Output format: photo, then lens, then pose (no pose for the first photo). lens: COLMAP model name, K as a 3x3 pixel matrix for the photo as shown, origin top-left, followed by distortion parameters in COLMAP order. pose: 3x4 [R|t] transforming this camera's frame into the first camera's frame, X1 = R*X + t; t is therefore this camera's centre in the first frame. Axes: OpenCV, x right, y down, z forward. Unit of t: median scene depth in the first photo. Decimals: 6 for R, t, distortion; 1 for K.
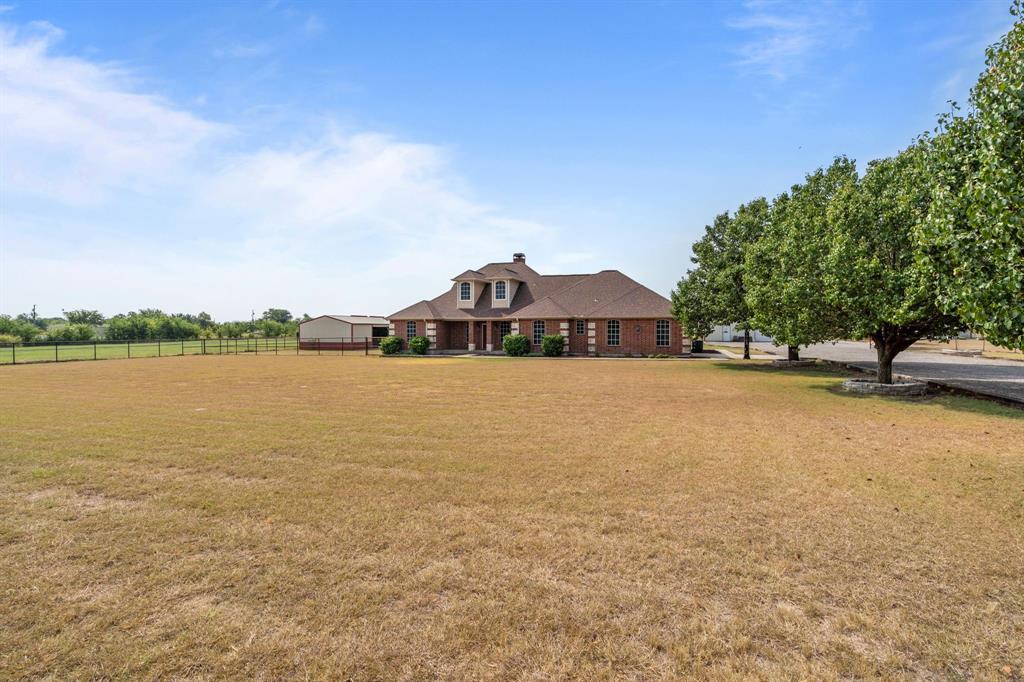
lens RADIAL K [[469.8, 0, 519.4], [0, 469.8, 321.2], [0, 0, 1]] dist [0.003999, 0.000134]
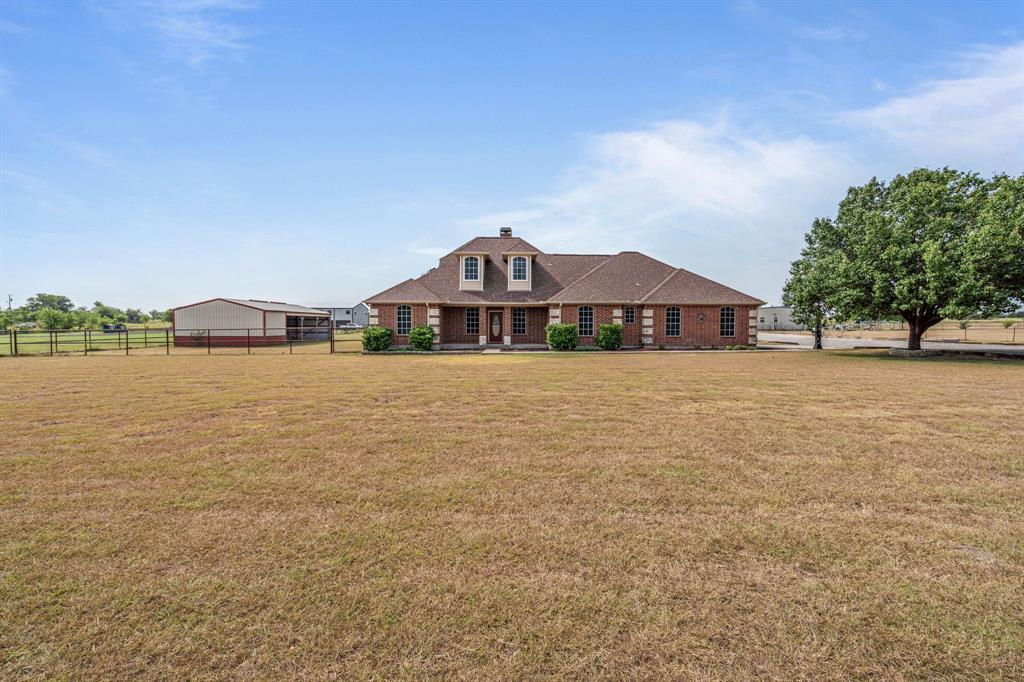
lens RADIAL K [[469.8, 0, 520.3], [0, 469.8, 317.2], [0, 0, 1]] dist [0.003999, 0.000134]
pose [[0.946084, 0.006857, 0.323849, -0.297320], [-0.008294, 0.999961, 0.003057, 0.014277], [-0.323816, -0.005578, 0.946104, 0.242703]]
